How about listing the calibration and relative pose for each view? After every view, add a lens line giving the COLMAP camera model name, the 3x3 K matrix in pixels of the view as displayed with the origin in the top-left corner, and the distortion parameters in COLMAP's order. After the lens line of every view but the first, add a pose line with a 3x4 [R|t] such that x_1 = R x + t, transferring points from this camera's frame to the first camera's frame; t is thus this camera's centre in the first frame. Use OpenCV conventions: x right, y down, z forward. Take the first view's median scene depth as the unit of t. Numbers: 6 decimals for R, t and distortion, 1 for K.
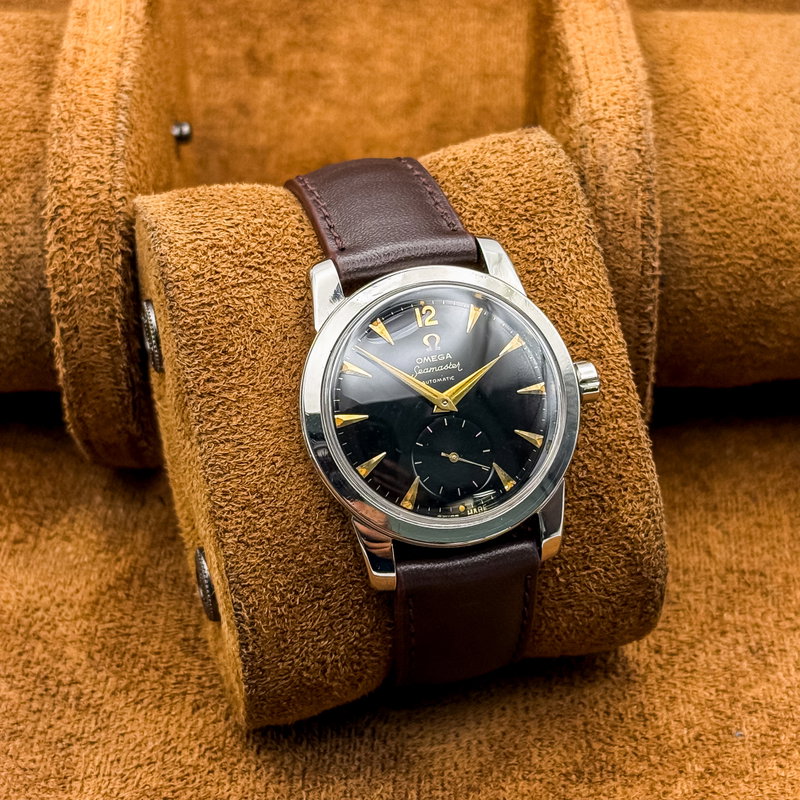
lens RADIAL K [[1947.9, 0, 402.2], [0, 1947.9, 426.5], [0, 0, 1]] dist [0.050083, 0.077341]
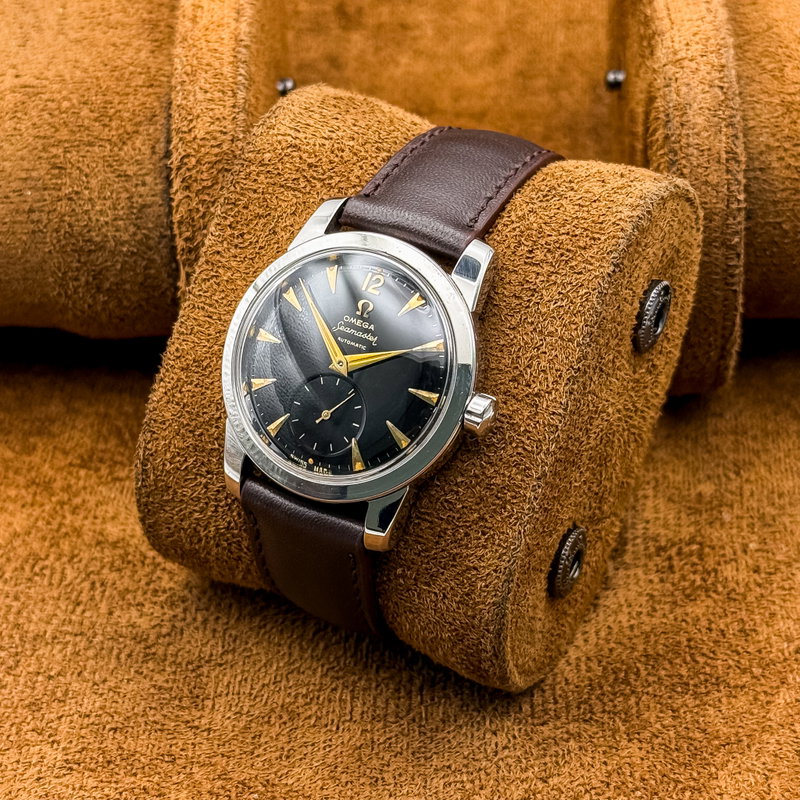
lens RADIAL K [[1947.9, 0, 402.2], [0, 1947.9, 426.5], [0, 0, 1]] dist [0.050083, 0.077341]
pose [[0.712785, 0.465678, -0.524482, 0.578930], [-0.428863, 0.881076, 0.199454, -0.195374], [0.554990, 0.082764, 0.827730, 0.154203]]
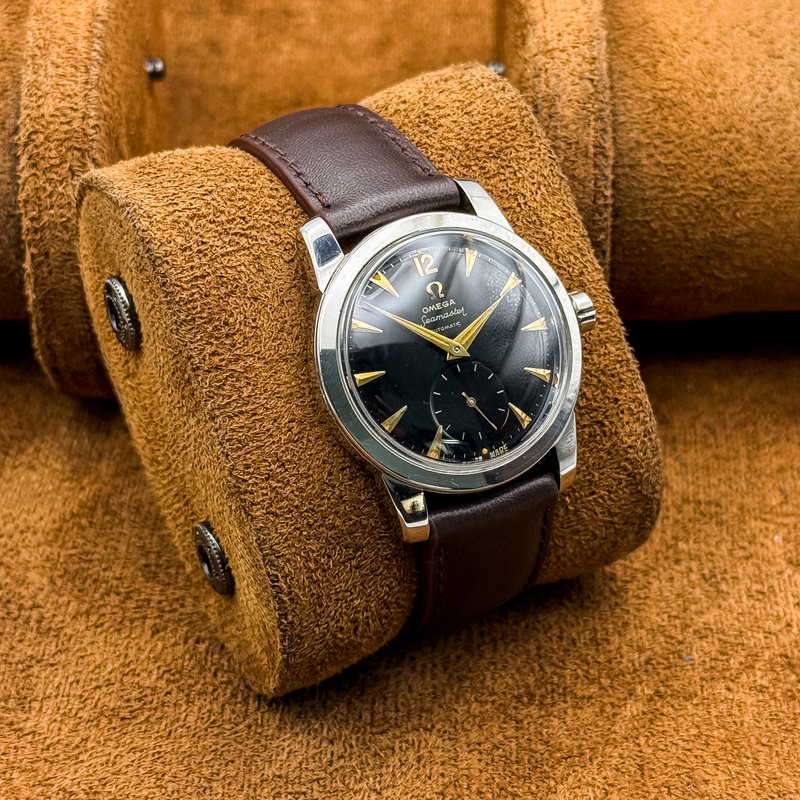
lens RADIAL K [[1947.9, 0, 402.2], [0, 1947.9, 426.5], [0, 0, 1]] dist [0.050083, 0.077341]
pose [[0.976965, -0.122747, 0.174565, -0.177321], [0.114151, 0.991740, 0.058496, -0.033157], [-0.180303, -0.037221, 0.982907, 0.017616]]
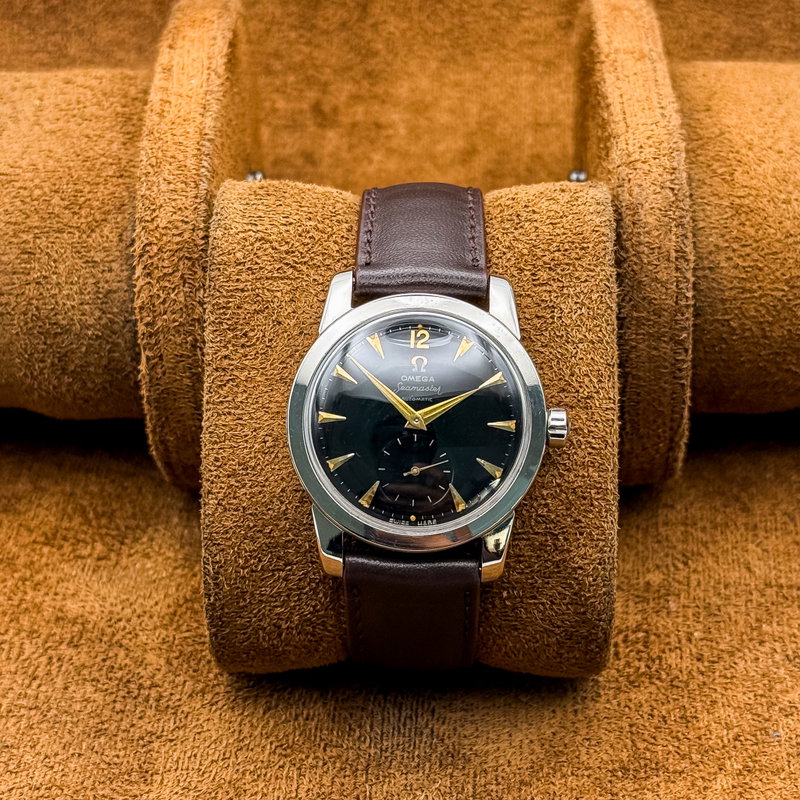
lens RADIAL K [[1947.9, 0, 402.2], [0, 1947.9, 426.5], [0, 0, 1]] dist [0.050083, 0.077341]
pose [[0.954405, 0.205853, -0.216186, 0.240091], [-0.199963, 0.978576, 0.049022, -0.058229], [0.221646, -0.003558, 0.975121, -0.064354]]
